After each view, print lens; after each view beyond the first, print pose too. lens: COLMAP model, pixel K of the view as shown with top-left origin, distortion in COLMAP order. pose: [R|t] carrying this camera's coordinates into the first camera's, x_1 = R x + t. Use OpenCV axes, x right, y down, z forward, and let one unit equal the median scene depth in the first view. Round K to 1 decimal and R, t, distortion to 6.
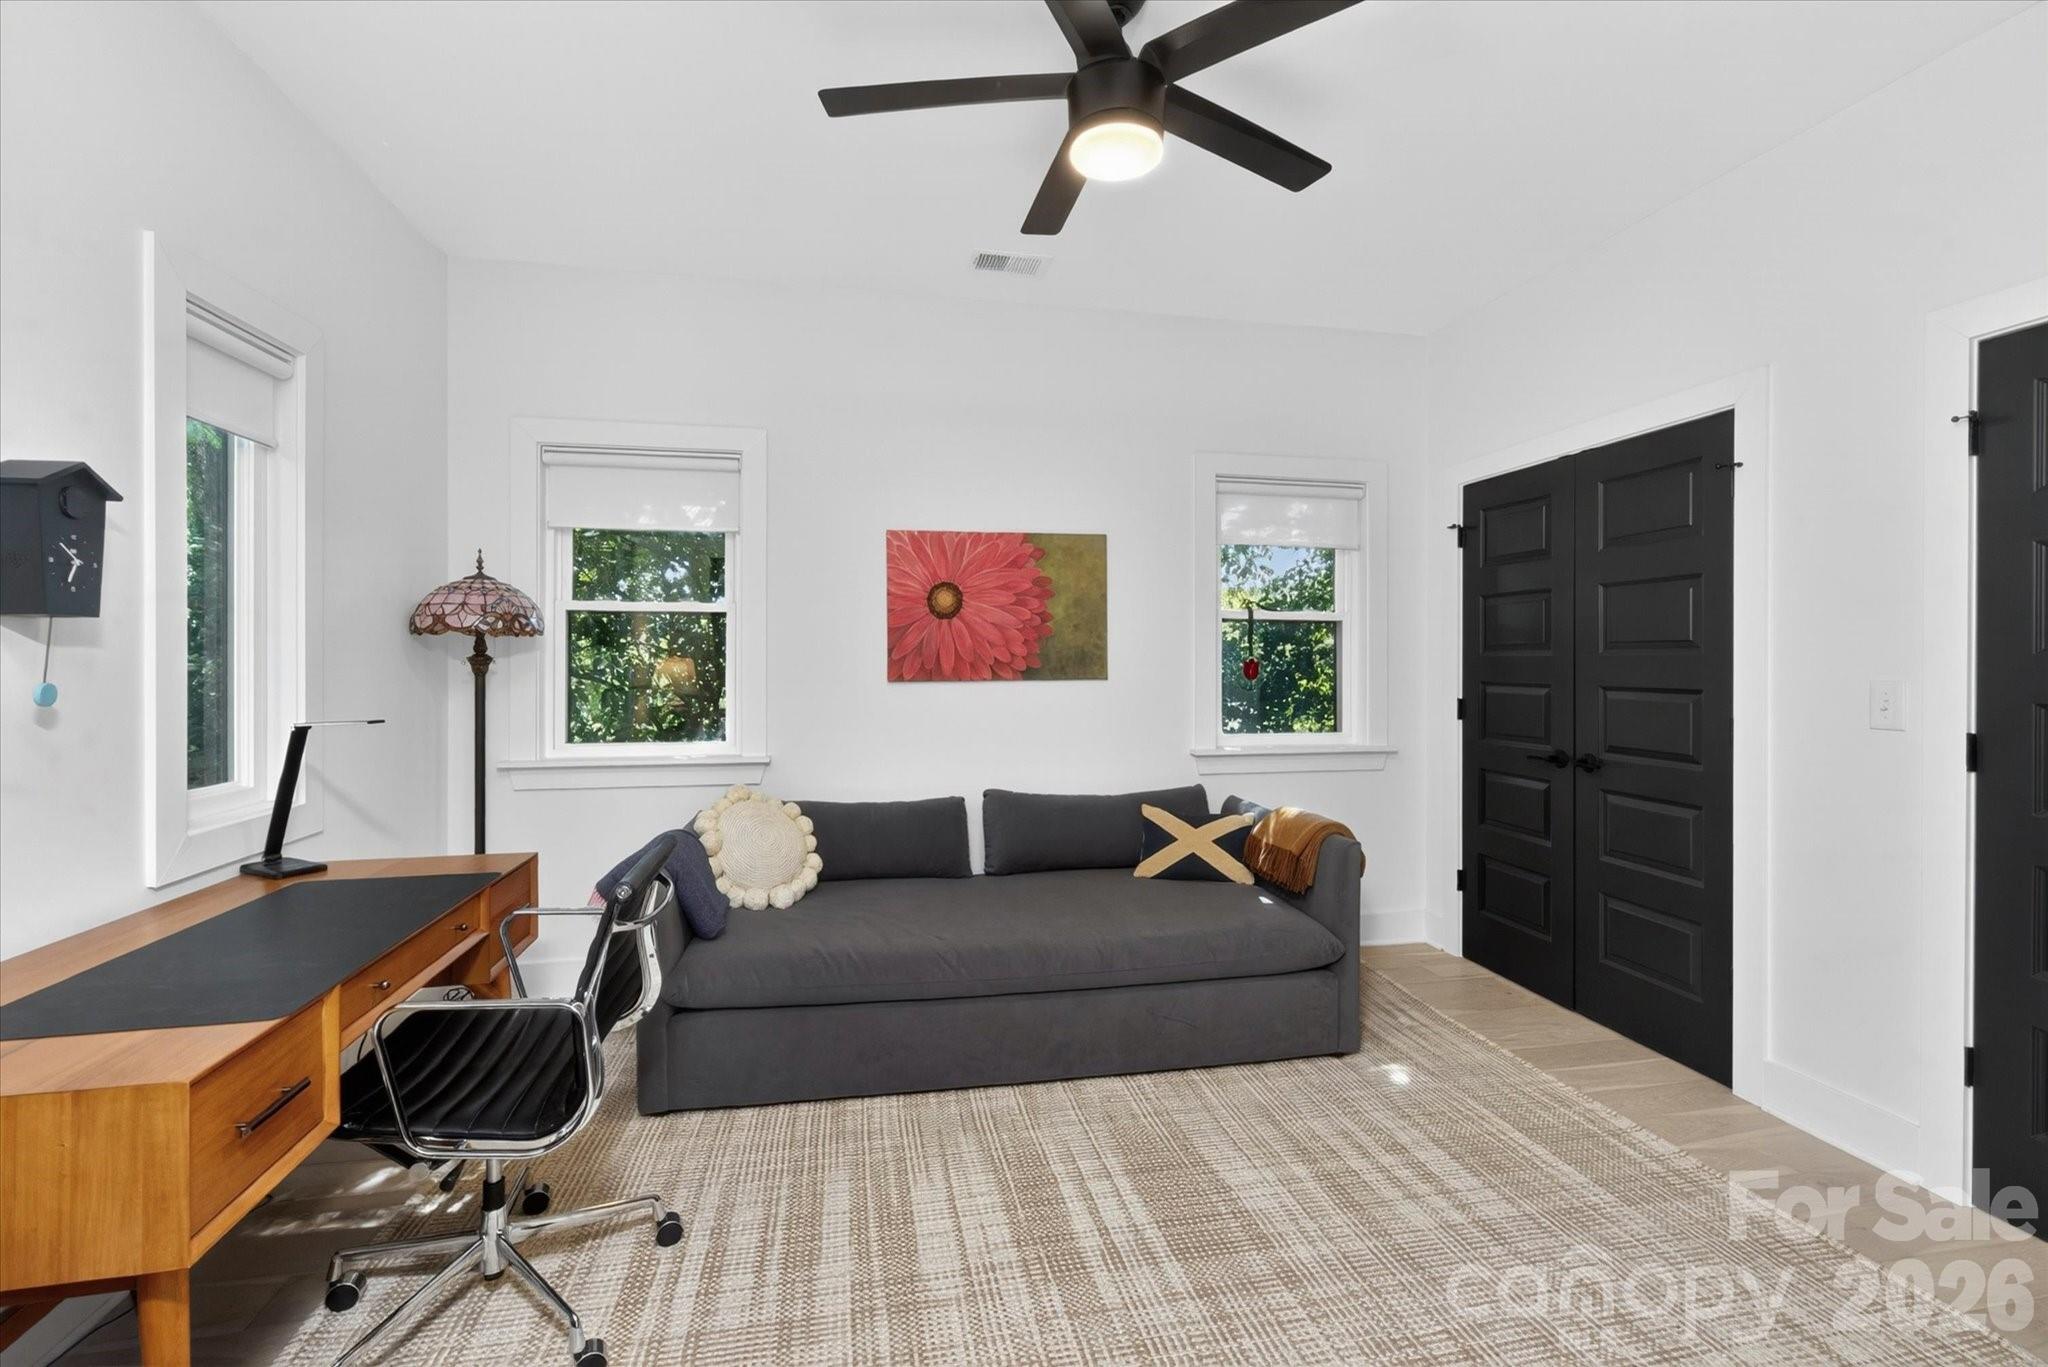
lens RADIAL K [[893.5, 0, 1019.8], [0, 893.5, 673.2], [0, 0, 1]] dist [-0.002206, -0.000009]
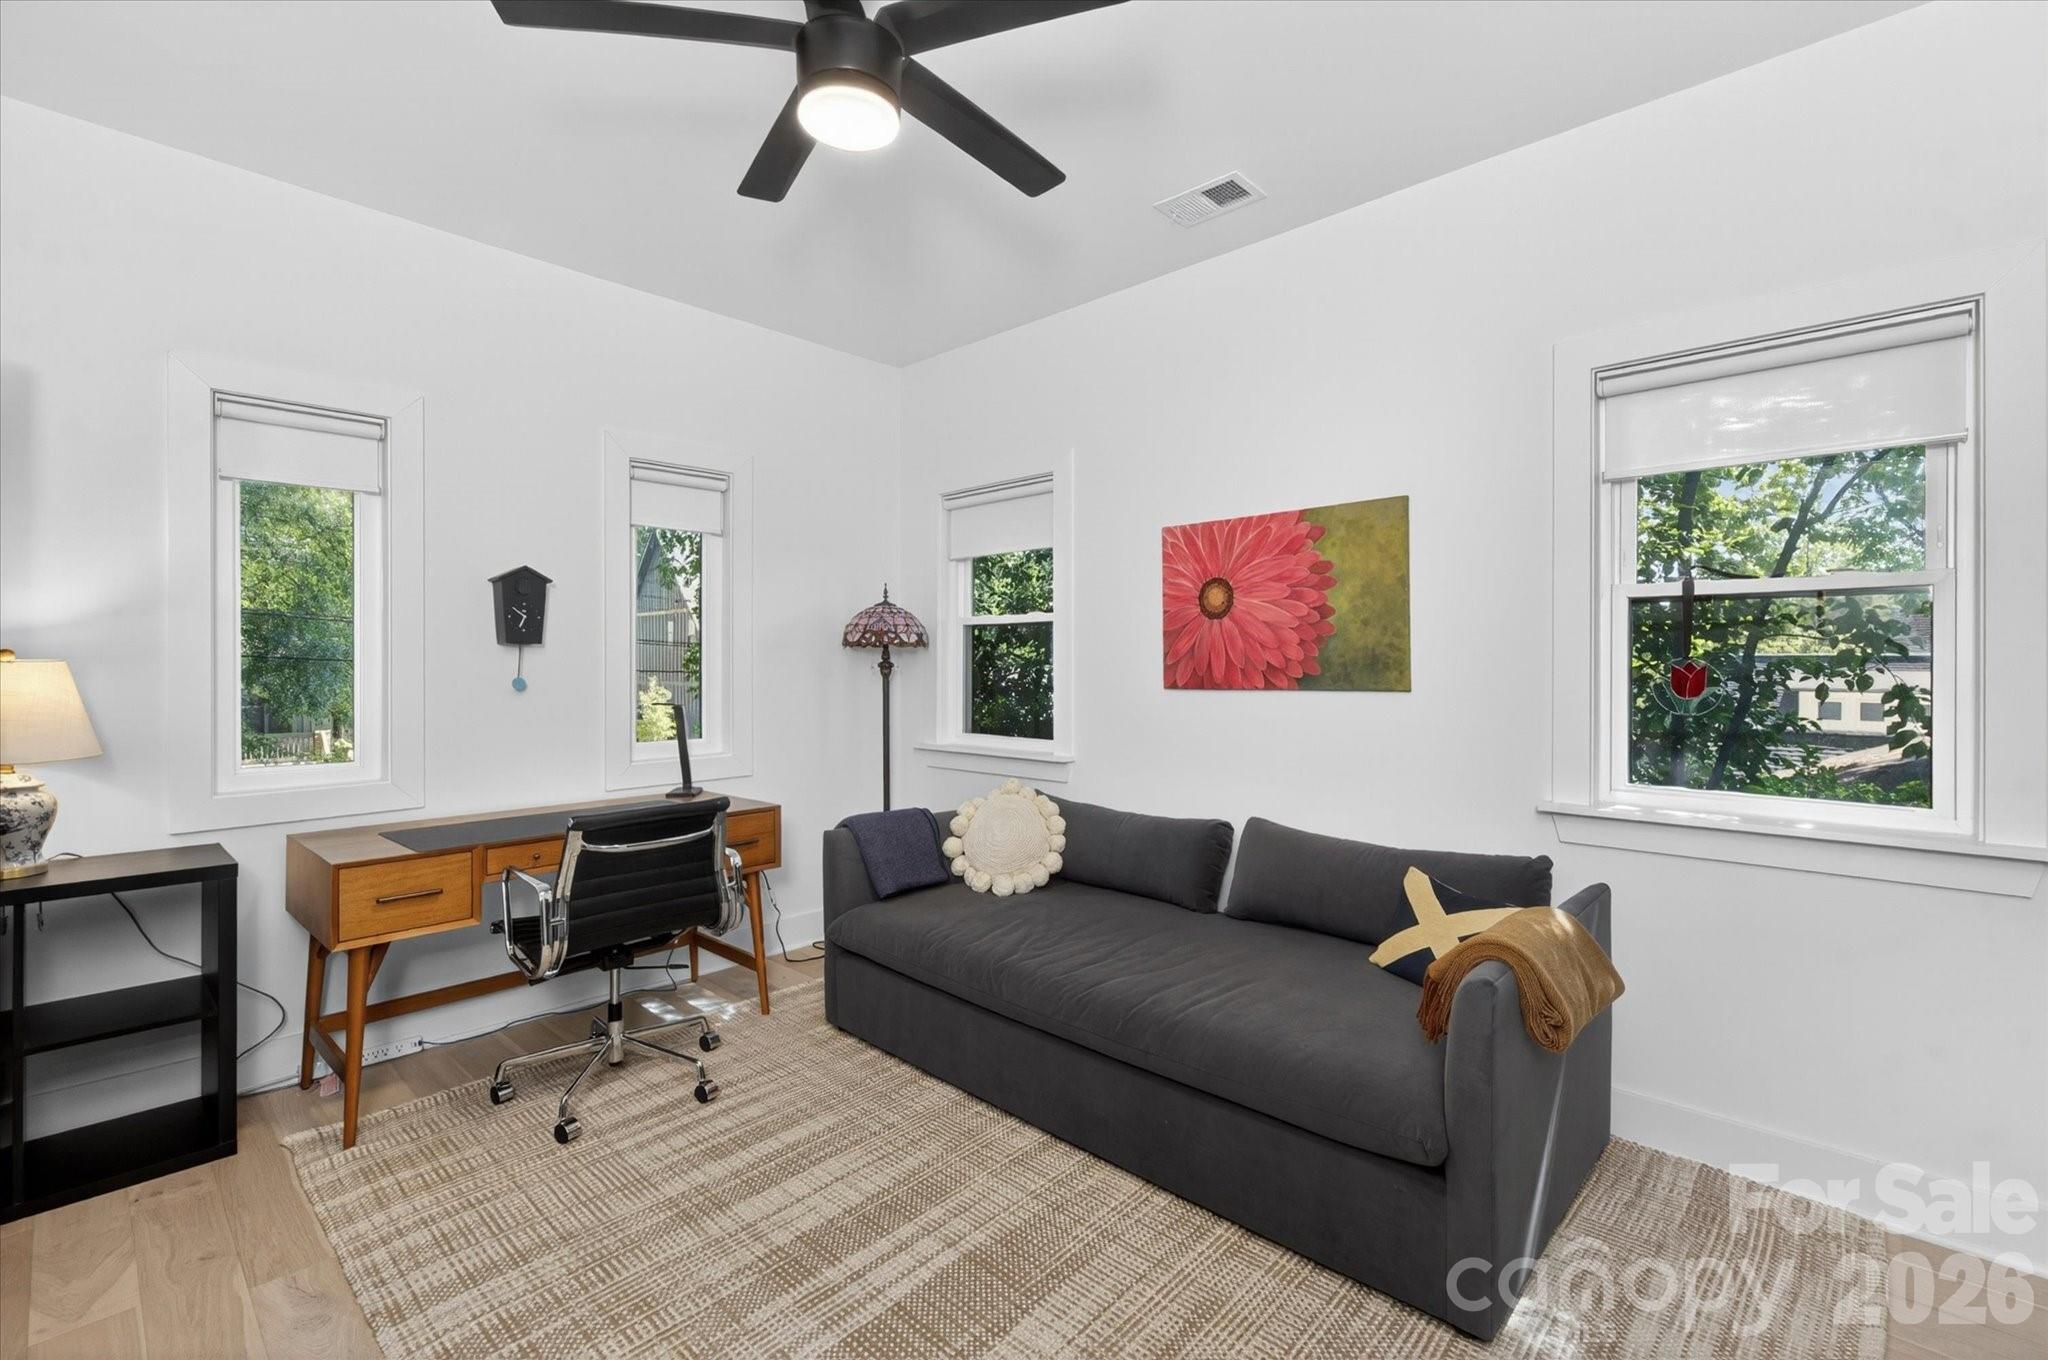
lens RADIAL K [[893.5, 0, 1019.8], [0, 893.5, 669.7], [0, 0, 1]] dist [-0.002206, -0.000009]
pose [[0.586111, 0.000471, -0.810230, 0.530025], [-0.018969, 0.999734, -0.013142, 0.004743], [0.810008, 0.023072, 0.585964, 0.329290]]
